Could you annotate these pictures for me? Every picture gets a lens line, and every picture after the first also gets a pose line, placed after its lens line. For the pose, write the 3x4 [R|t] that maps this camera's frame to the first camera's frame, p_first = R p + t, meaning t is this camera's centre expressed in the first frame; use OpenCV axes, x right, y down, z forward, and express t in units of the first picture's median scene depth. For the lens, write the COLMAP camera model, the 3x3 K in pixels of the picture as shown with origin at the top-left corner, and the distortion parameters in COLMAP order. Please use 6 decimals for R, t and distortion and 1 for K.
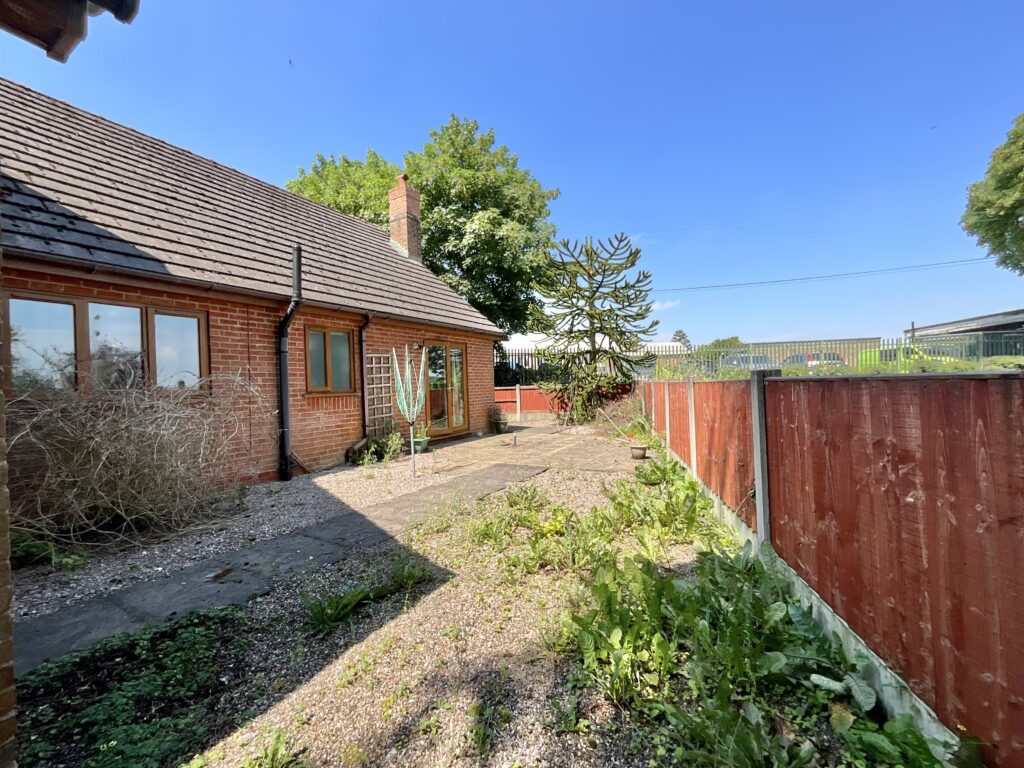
lens RADIAL K [[419.0, 0, 512.8], [0, 419.0, 386.5], [0, 0, 1]] dist [0.001479, -0.001050]
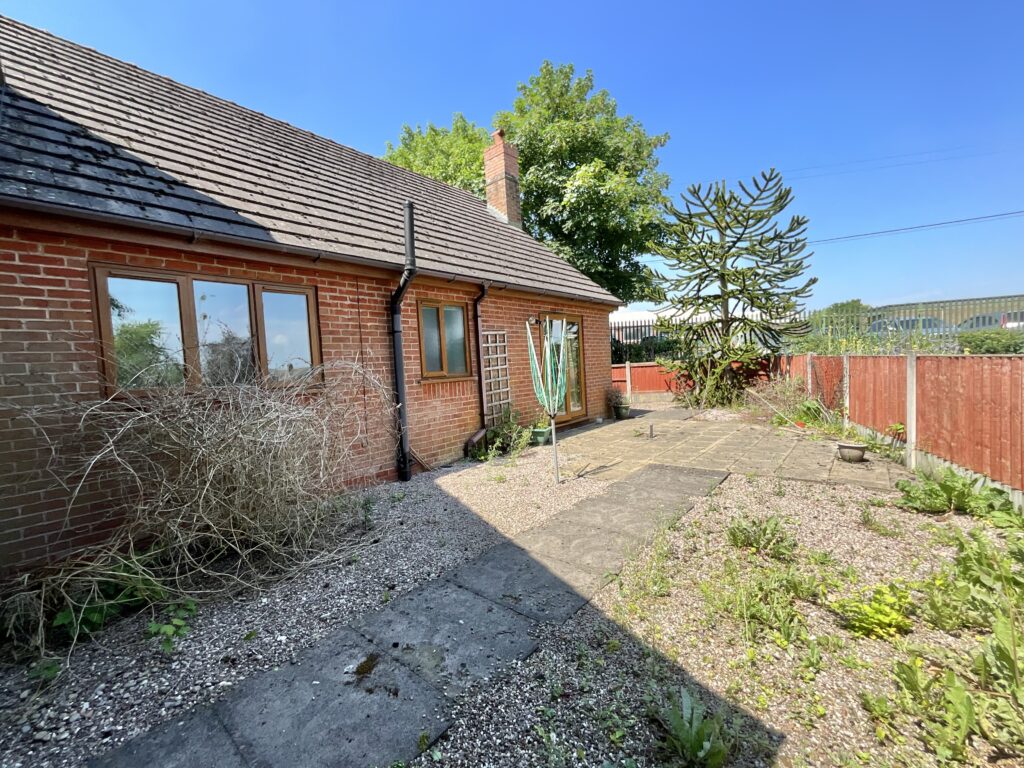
lens RADIAL K [[419.0, 0, 514.6], [0, 419.0, 384.6], [0, 0, 1]] dist [0.001479, -0.001050]
pose [[0.984190, -0.011961, -0.176711, -0.152397], [0.021143, 0.998517, 0.050170, -0.011654], [0.175849, -0.053113, 0.982983, 0.185294]]
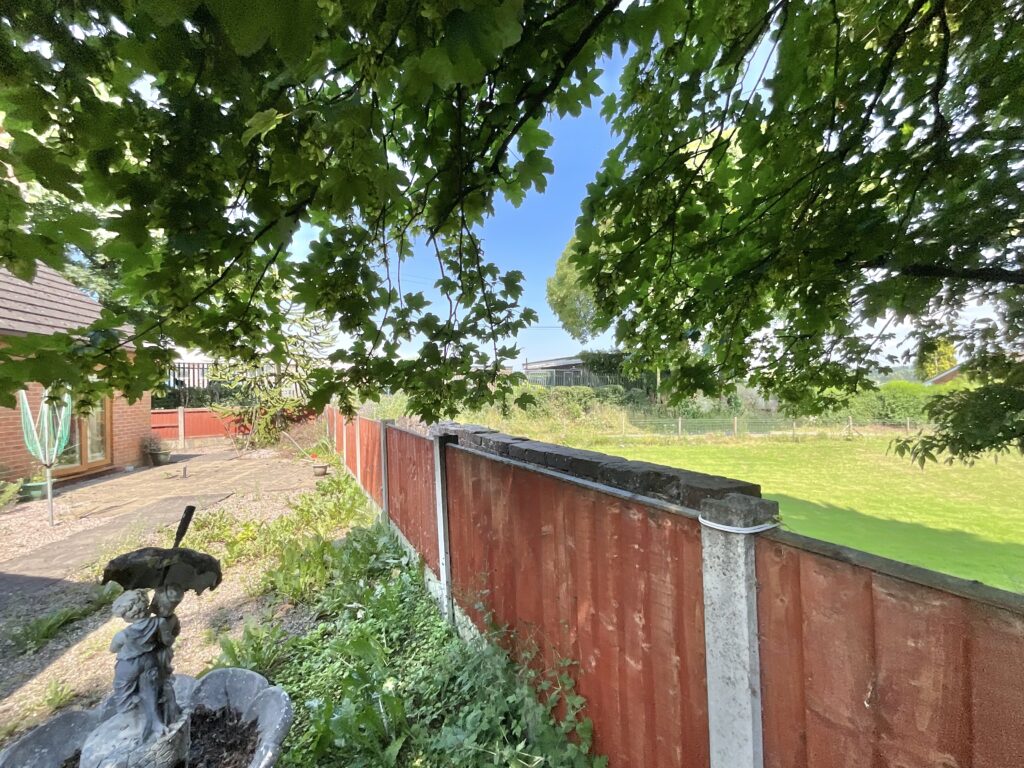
lens RADIAL K [[419.0, 0, 514.5], [0, 419.0, 386.5], [0, 0, 1]] dist [0.001479, -0.001050]
pose [[0.759616, 0.021782, 0.650007, -0.064786], [-0.001936, 0.999510, -0.031232, -0.047095], [-0.650369, 0.022466, 0.759286, -0.283431]]
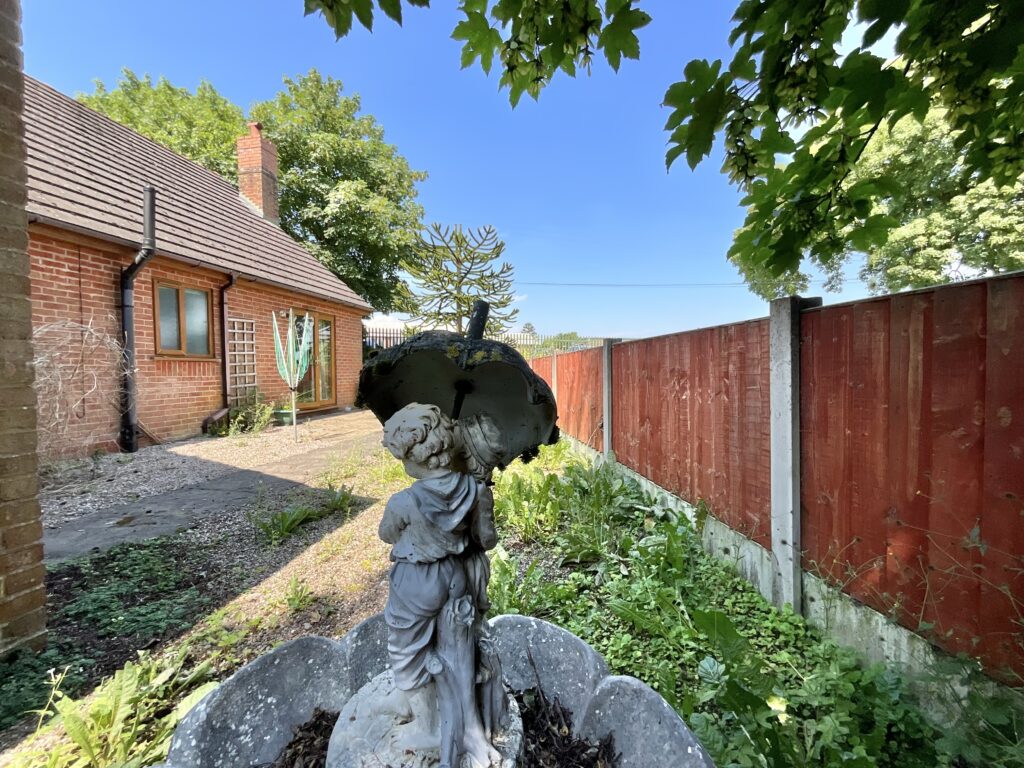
lens RADIAL K [[419.0, 0, 513.3], [0, 419.0, 385.4], [0, 0, 1]] dist [0.001479, -0.001050]
pose [[0.939325, 0.019988, 0.342446, -0.082138], [-0.029703, 0.999291, 0.023150, 0.036725], [-0.341741, -0.031917, 0.939252, -0.098335]]
